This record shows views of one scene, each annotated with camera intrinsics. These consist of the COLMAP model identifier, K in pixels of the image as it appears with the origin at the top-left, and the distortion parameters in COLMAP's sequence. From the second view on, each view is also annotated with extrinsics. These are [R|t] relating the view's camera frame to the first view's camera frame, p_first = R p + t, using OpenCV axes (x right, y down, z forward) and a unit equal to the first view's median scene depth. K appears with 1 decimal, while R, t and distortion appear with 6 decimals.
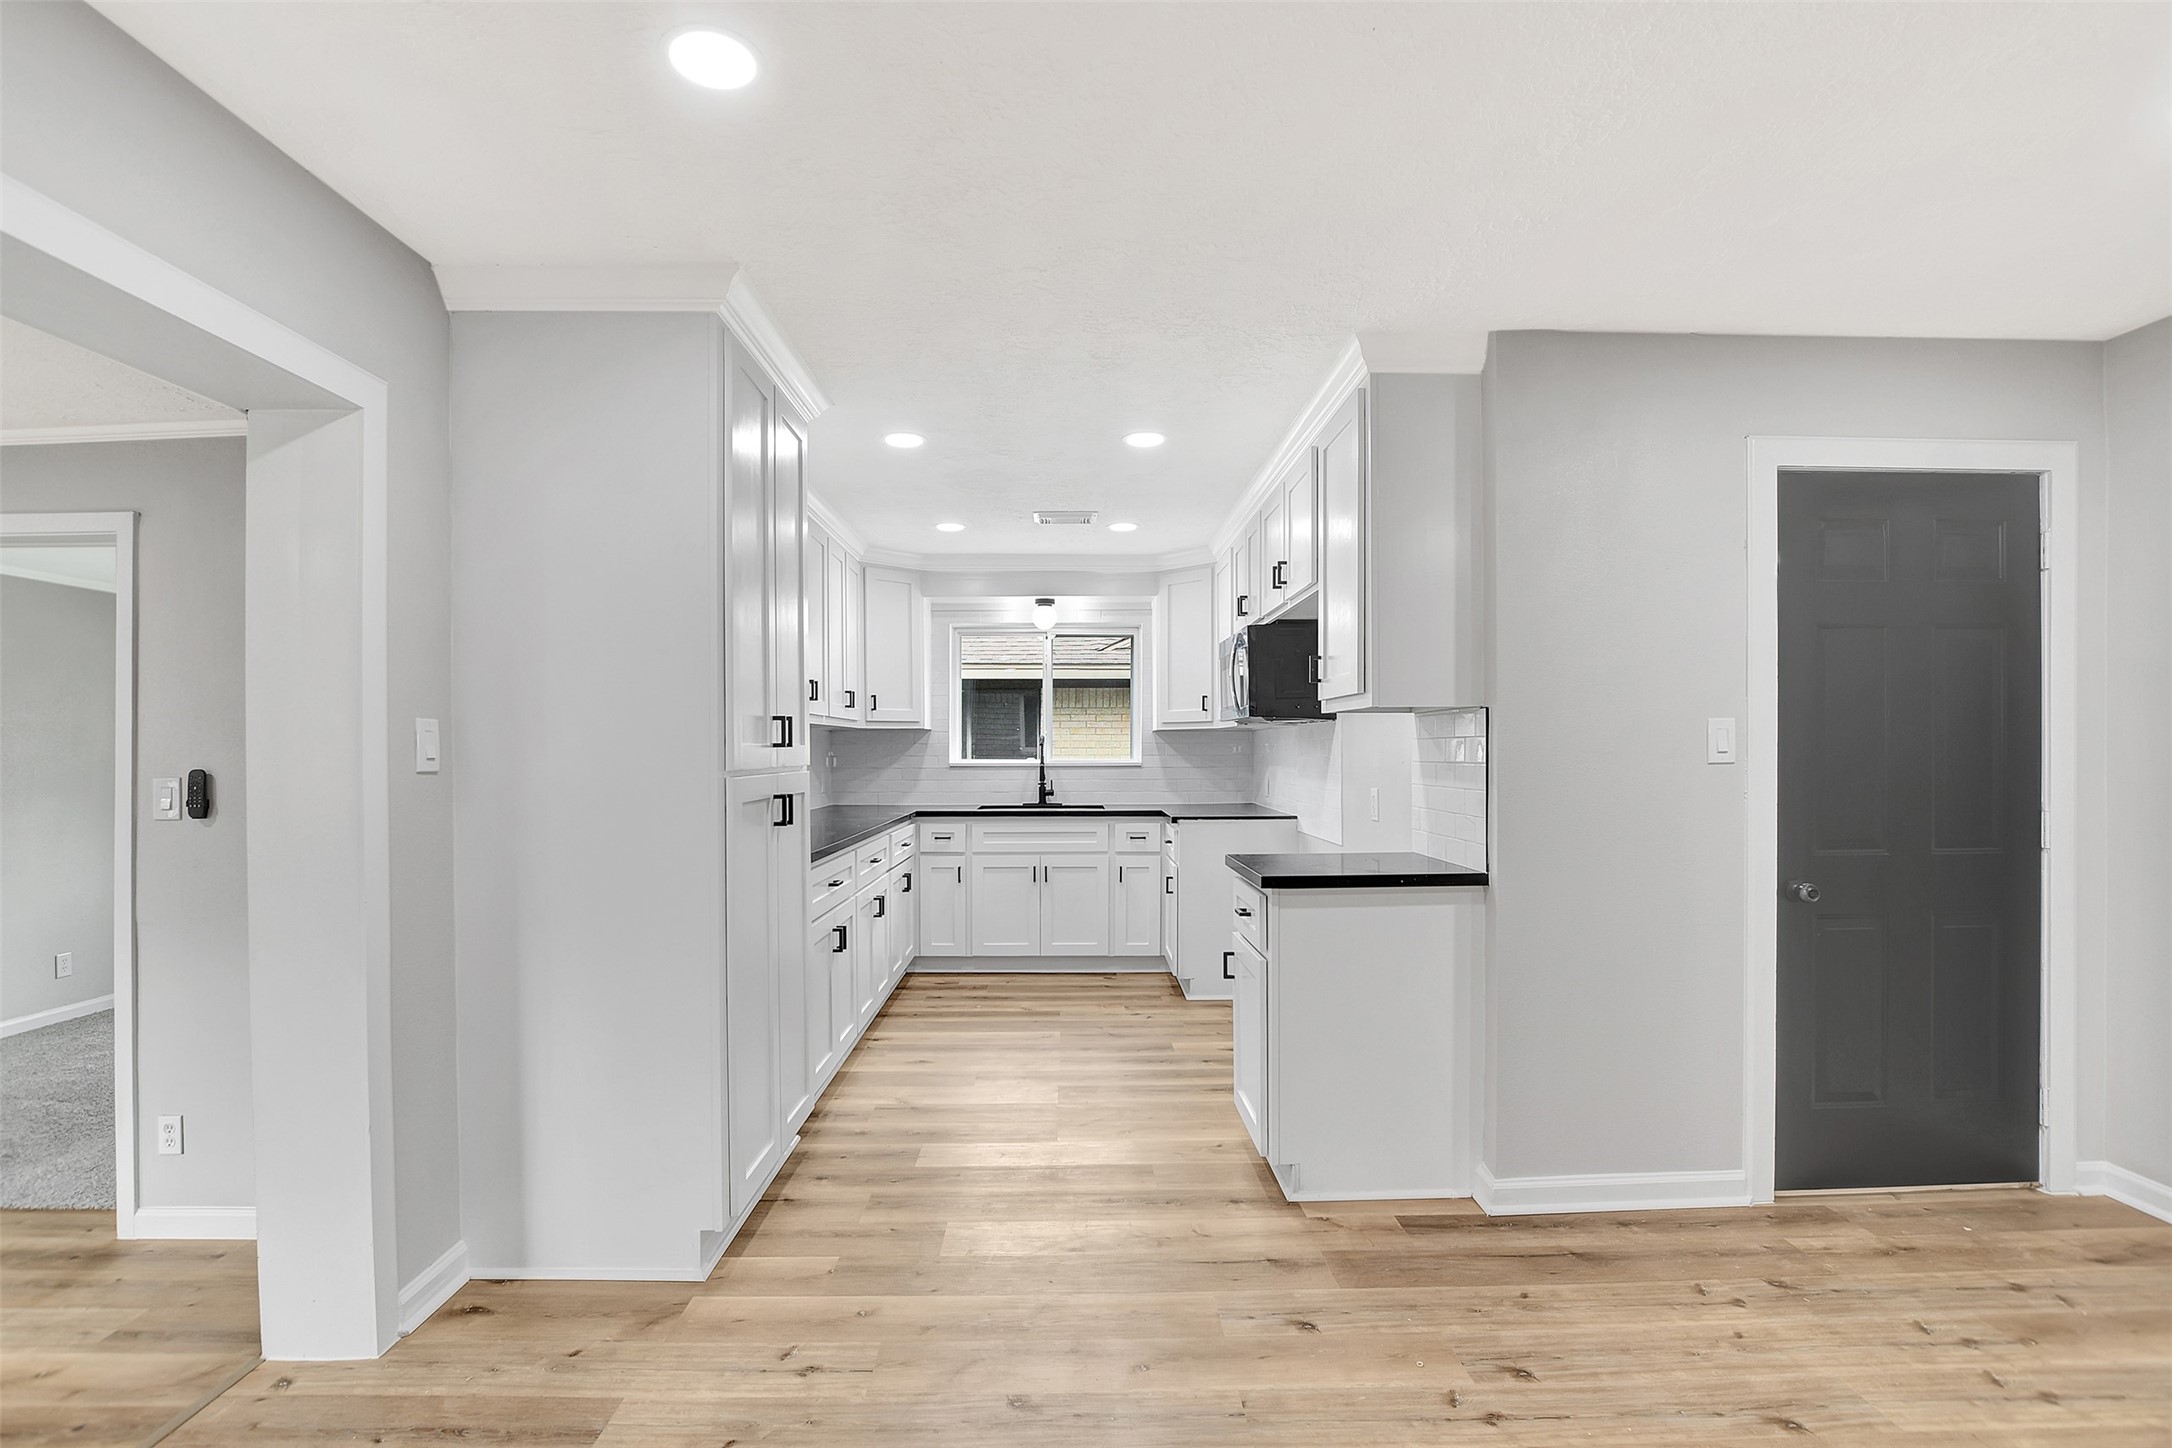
lens RADIAL K [[973.8, 0, 1080.6], [0, 973.8, 755.3], [0, 0, 1]] dist [-0.024685, 0.002796]
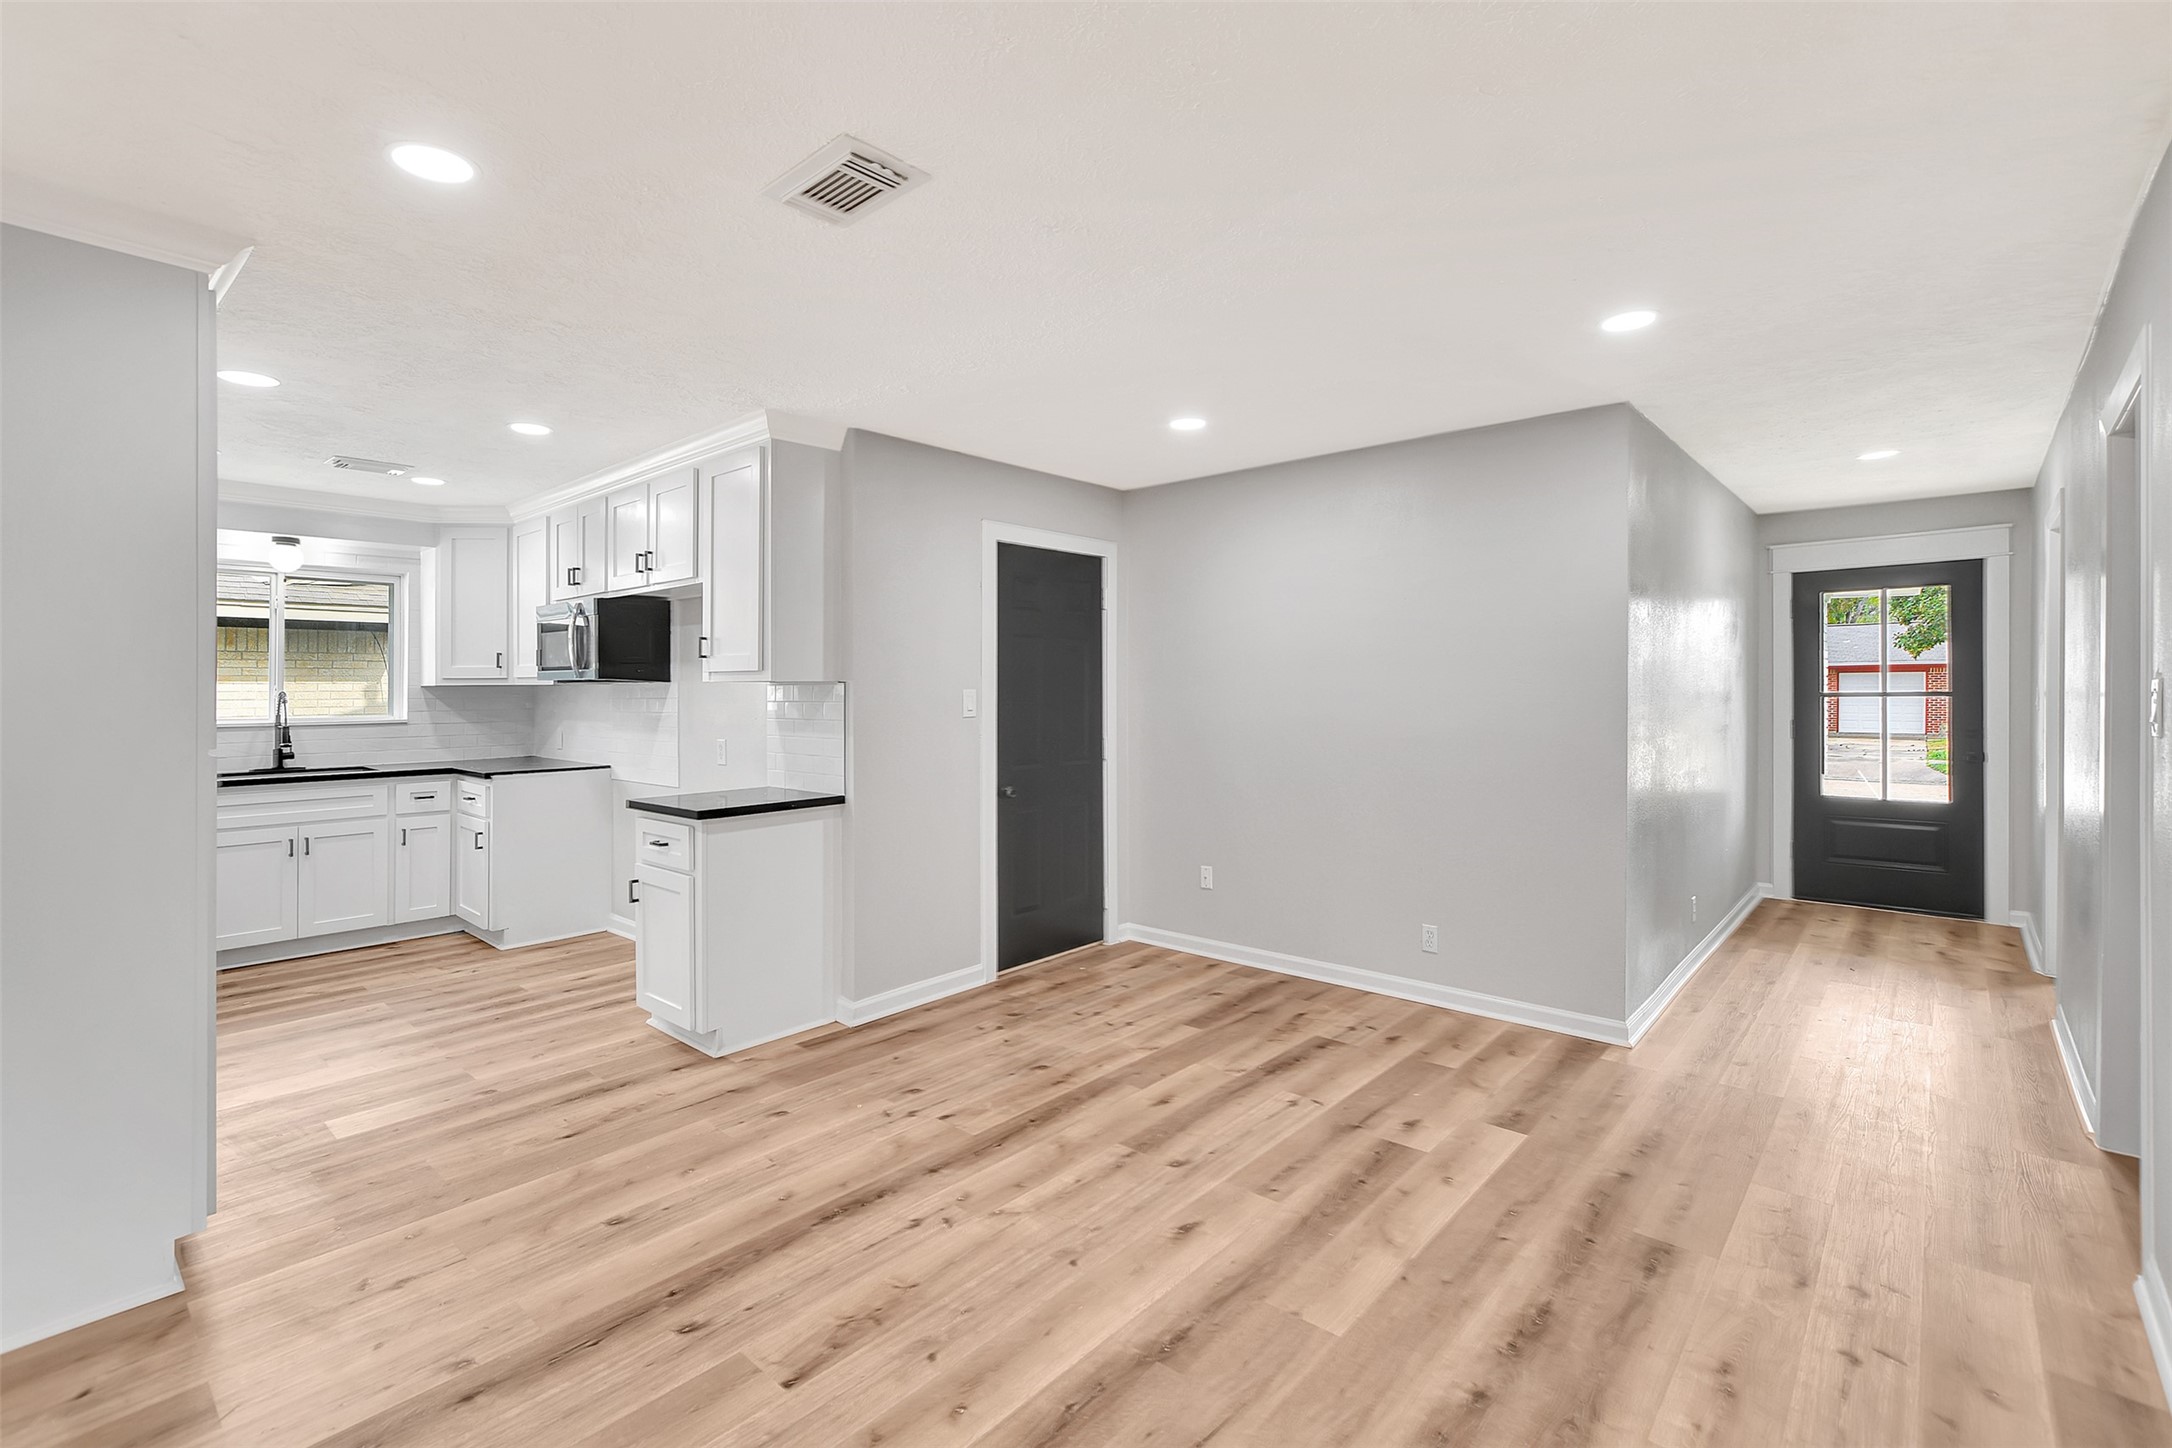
lens RADIAL K [[973.8, 0, 1086.4], [0, 973.8, 679.9], [0, 0, 1]] dist [-0.024685, 0.002796]
pose [[0.676202, 0.004129, 0.736705, -0.231448], [0.007697, 0.999890, -0.012669, -0.017174], [-0.736676, 0.014237, 0.676096, -0.145715]]
